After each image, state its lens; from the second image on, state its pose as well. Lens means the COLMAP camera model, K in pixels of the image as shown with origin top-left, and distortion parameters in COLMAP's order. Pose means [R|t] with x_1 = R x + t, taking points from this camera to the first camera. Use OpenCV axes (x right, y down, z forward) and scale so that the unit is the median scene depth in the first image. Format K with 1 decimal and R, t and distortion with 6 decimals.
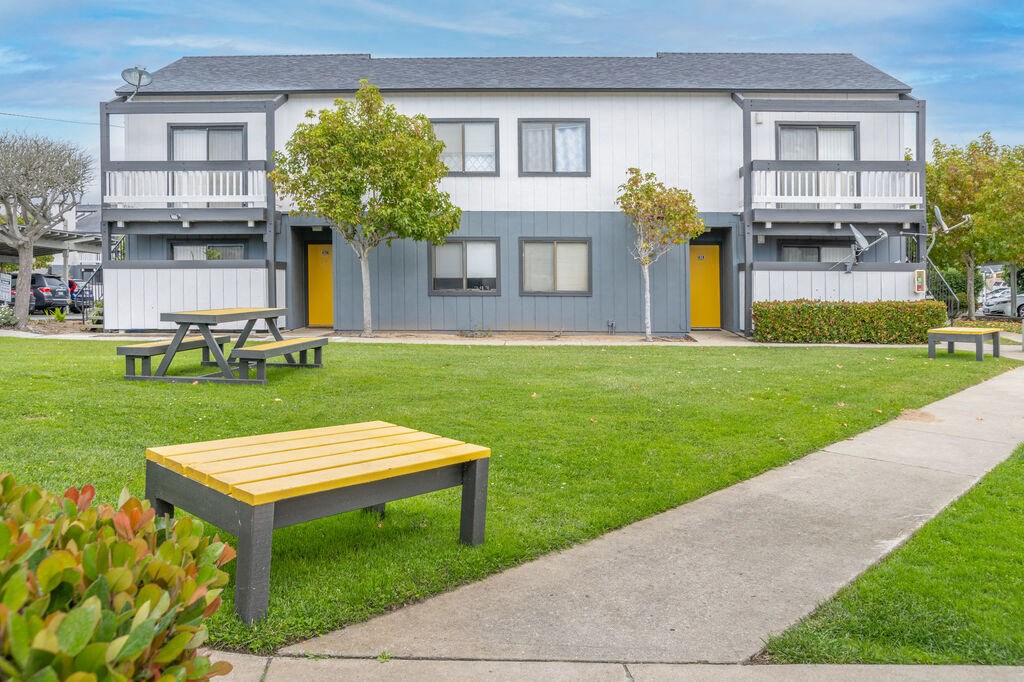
lens RADIAL K [[732.9, 0, 512.2], [0, 732.9, 326.1], [0, 0, 1]] dist [-0.114014, 0.153345]
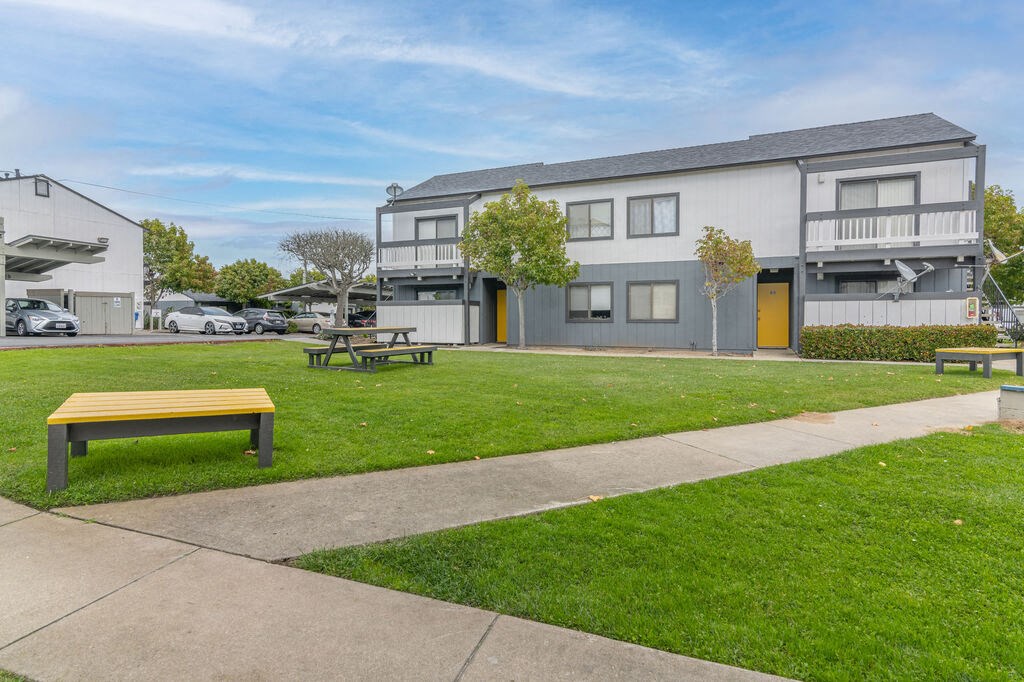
lens RADIAL K [[487.1, 0, 515.0], [0, 487.1, 345.7], [0, 0, 1]] dist [0.008355, -0.000085]
pose [[0.940589, 0.015681, -0.339184, 0.138343], [-0.015315, 0.999876, 0.003756, 0.004234], [0.339200, 0.001662, 0.940713, 0.032305]]
